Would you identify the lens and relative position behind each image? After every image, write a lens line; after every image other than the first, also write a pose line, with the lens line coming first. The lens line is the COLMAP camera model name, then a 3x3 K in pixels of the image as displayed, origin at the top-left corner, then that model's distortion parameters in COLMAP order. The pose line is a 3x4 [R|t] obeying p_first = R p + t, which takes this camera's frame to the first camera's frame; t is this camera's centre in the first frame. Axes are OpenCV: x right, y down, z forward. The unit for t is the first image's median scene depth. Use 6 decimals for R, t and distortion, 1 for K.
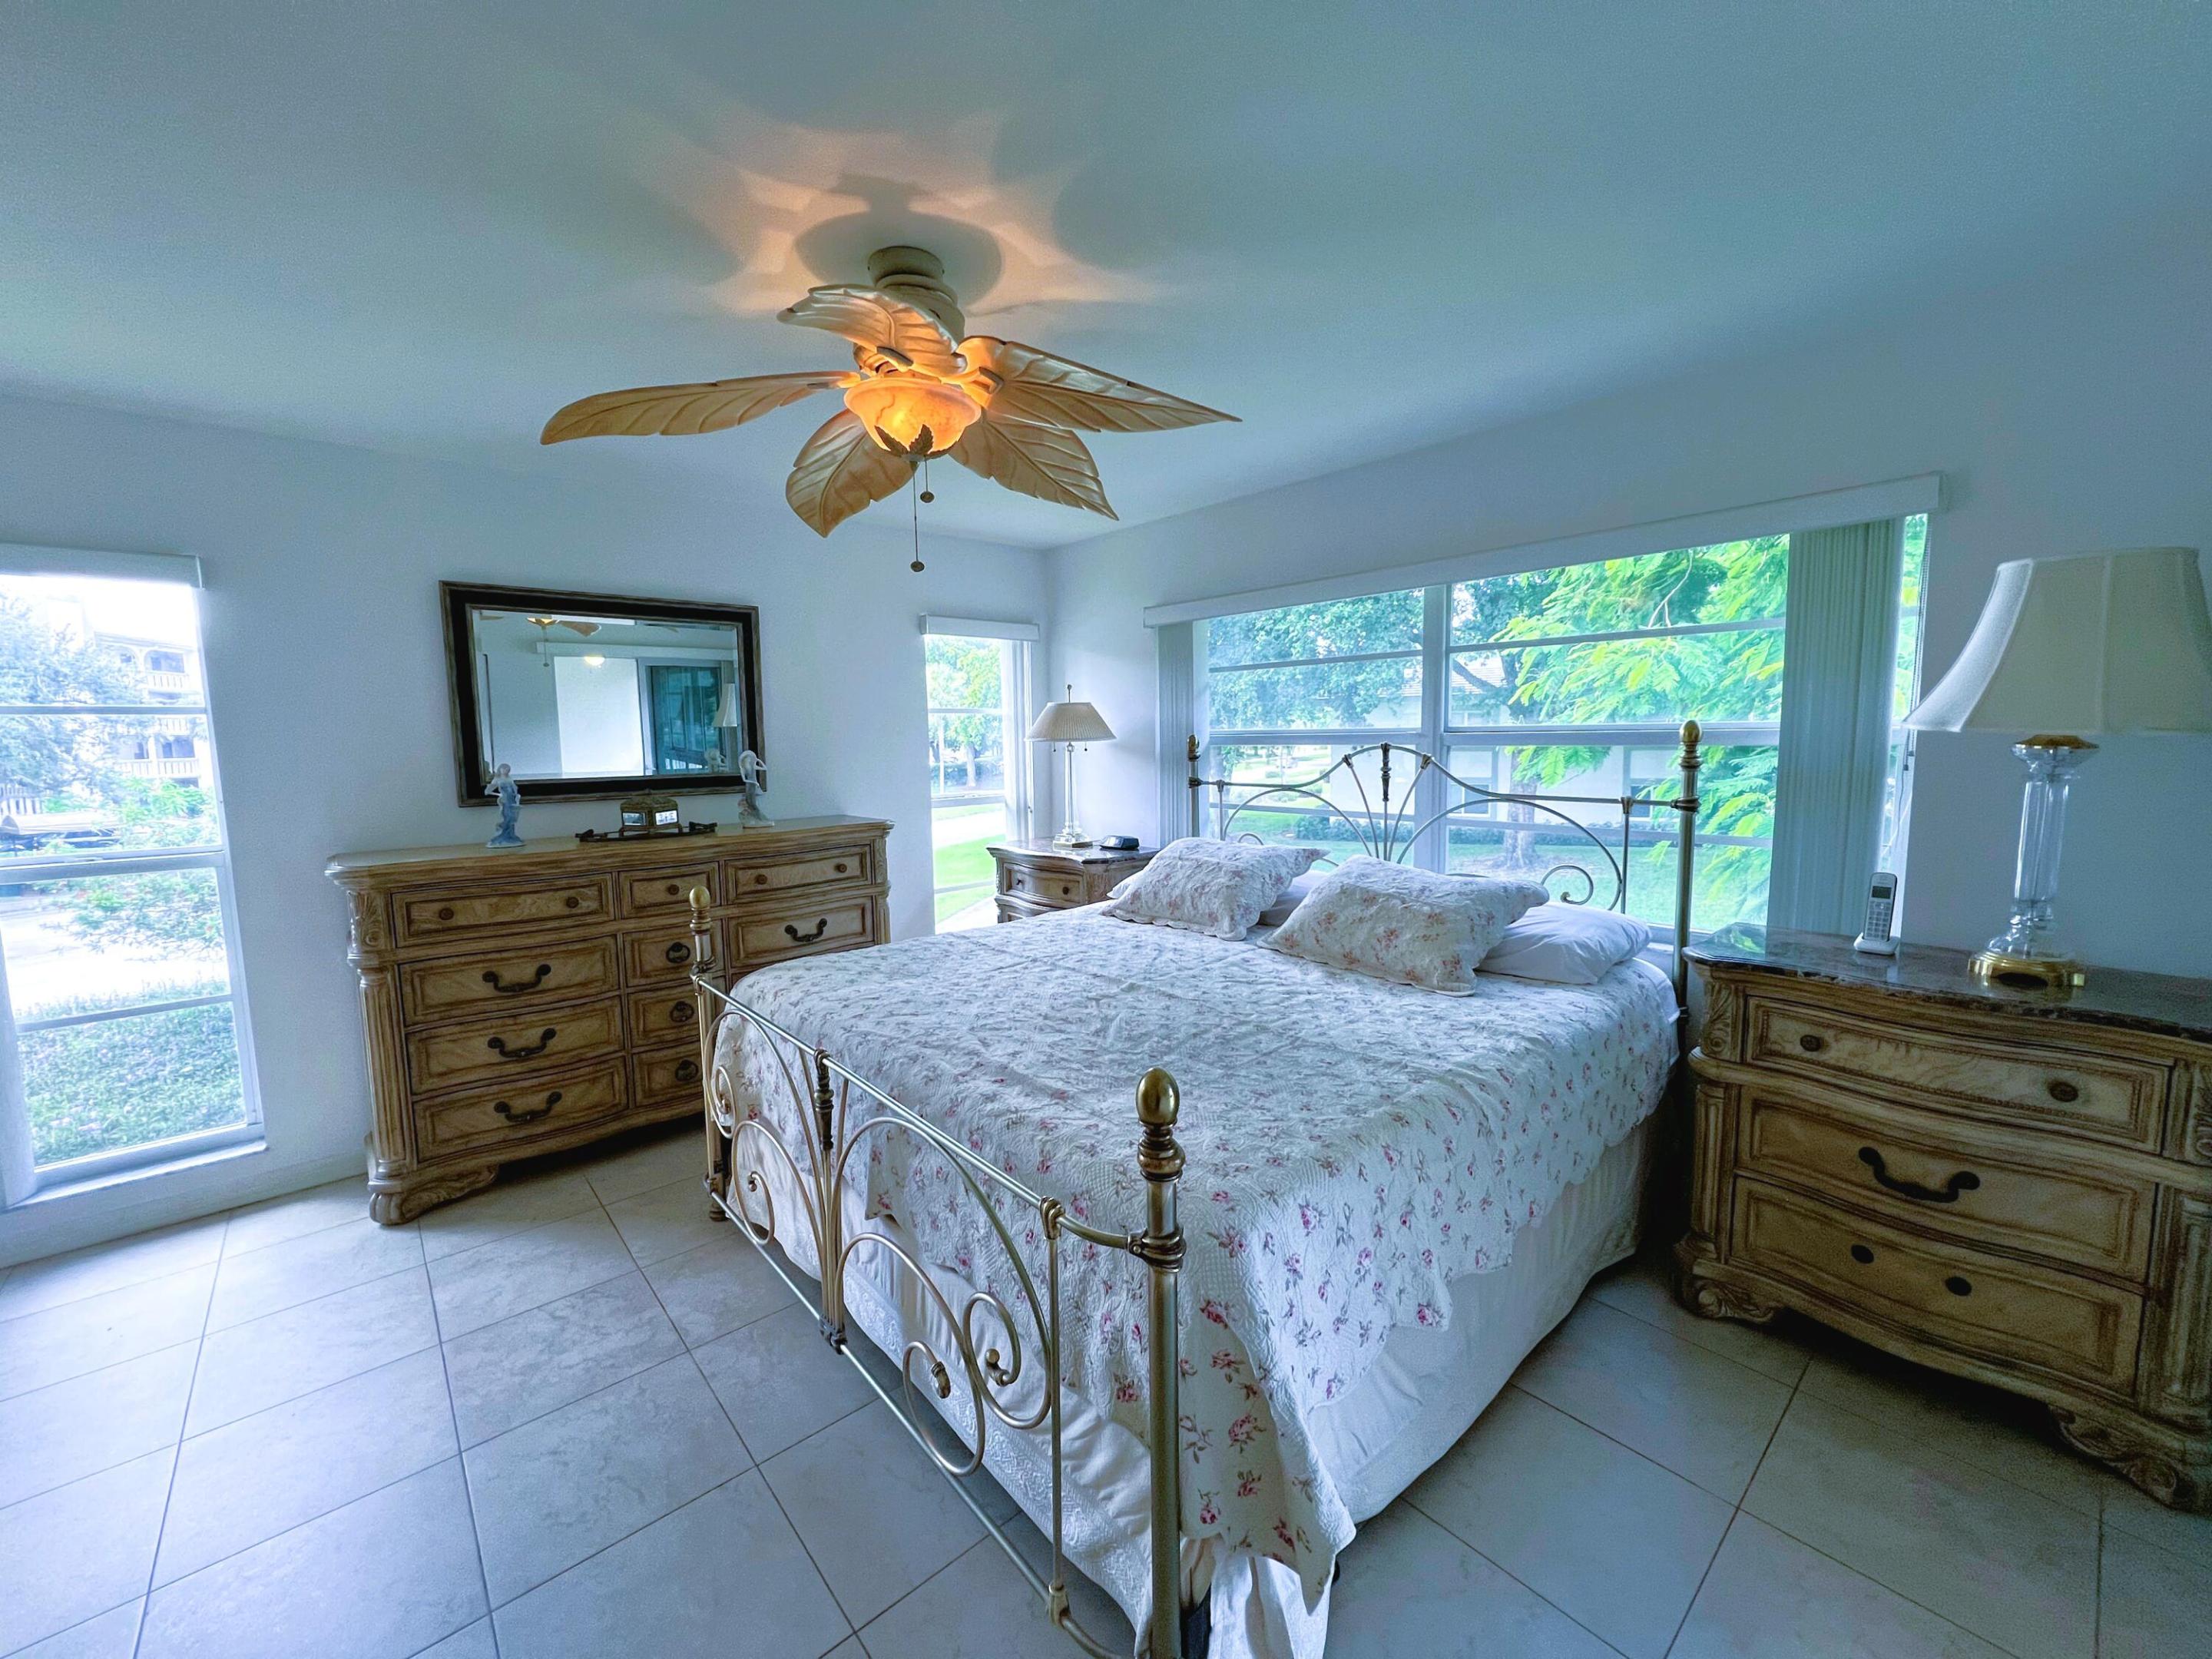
lens RADIAL K [[887.4, 0, 1106.0], [0, 887.4, 829.5], [0, 0, 1]] dist [-0.012231, 0.000217]
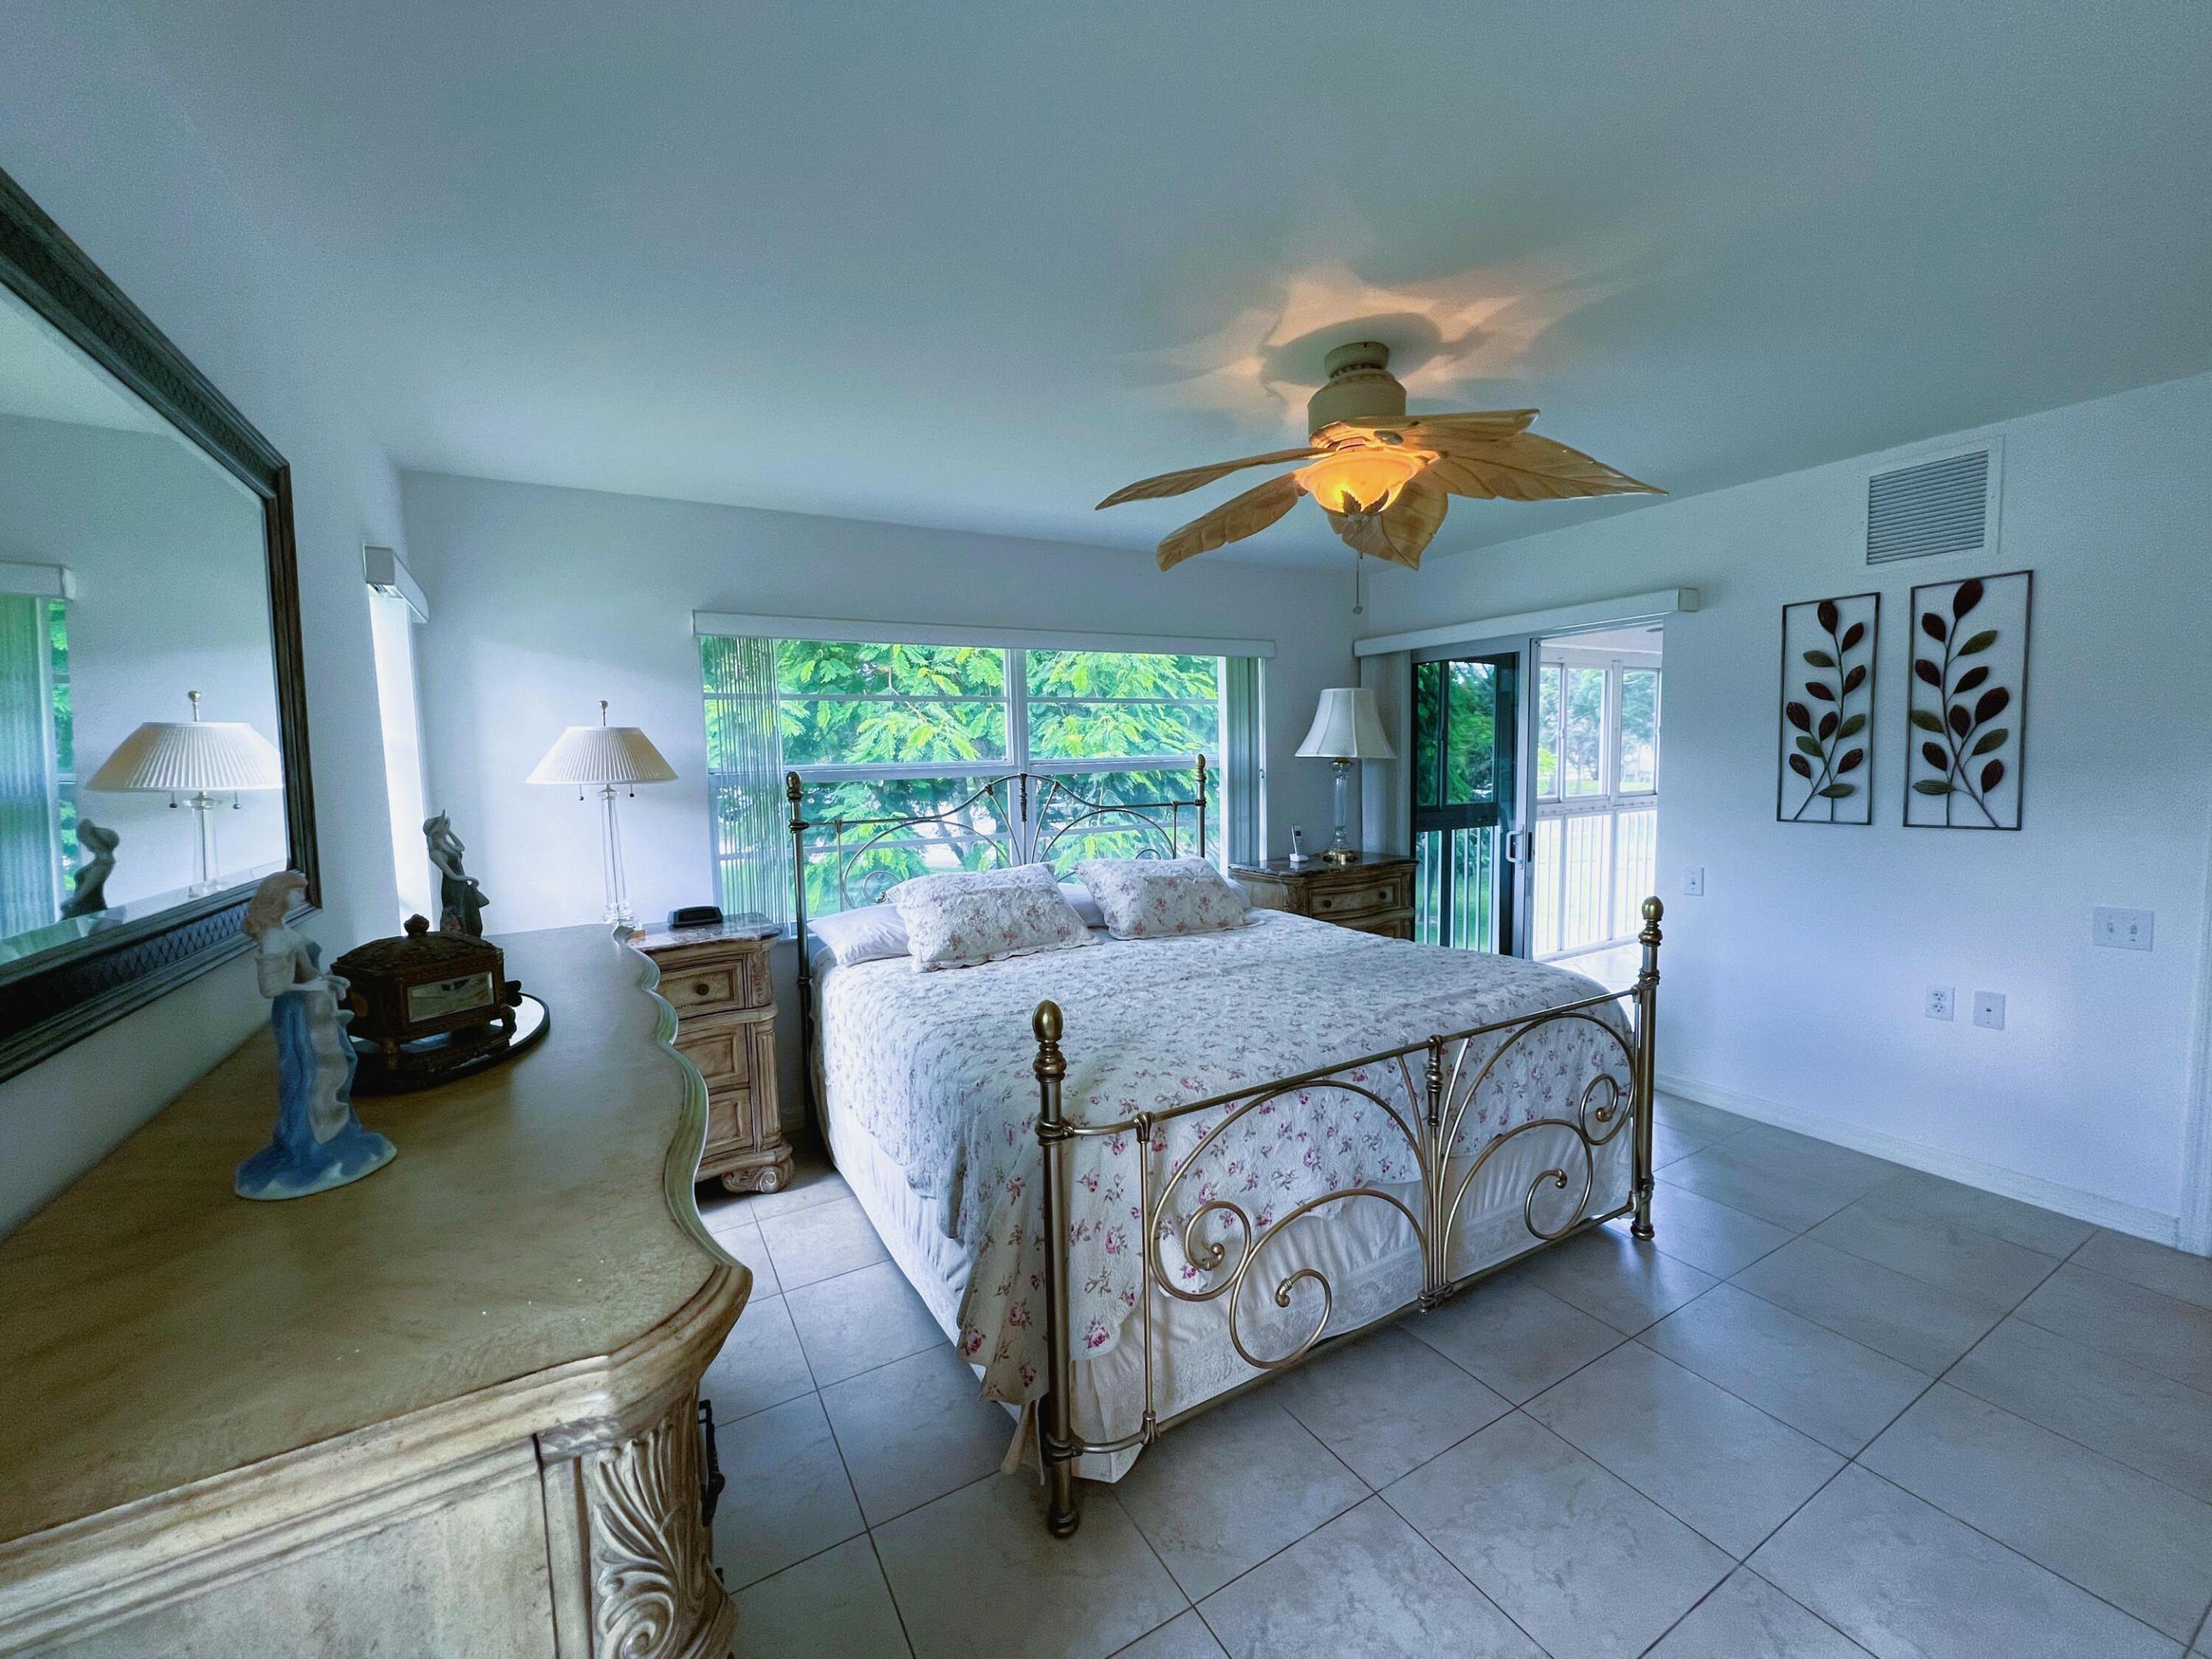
lens RADIAL K [[872.2, 0, 1106.0], [0, 872.2, 829.5], [0, 0, 1]] dist [-0.002343, -0.000155]
pose [[0.199108, -0.070356, 0.977449, -1.292996], [0.125612, 0.991024, 0.045745, -0.097130], [-0.971894, 0.113671, 0.206158, 1.016417]]
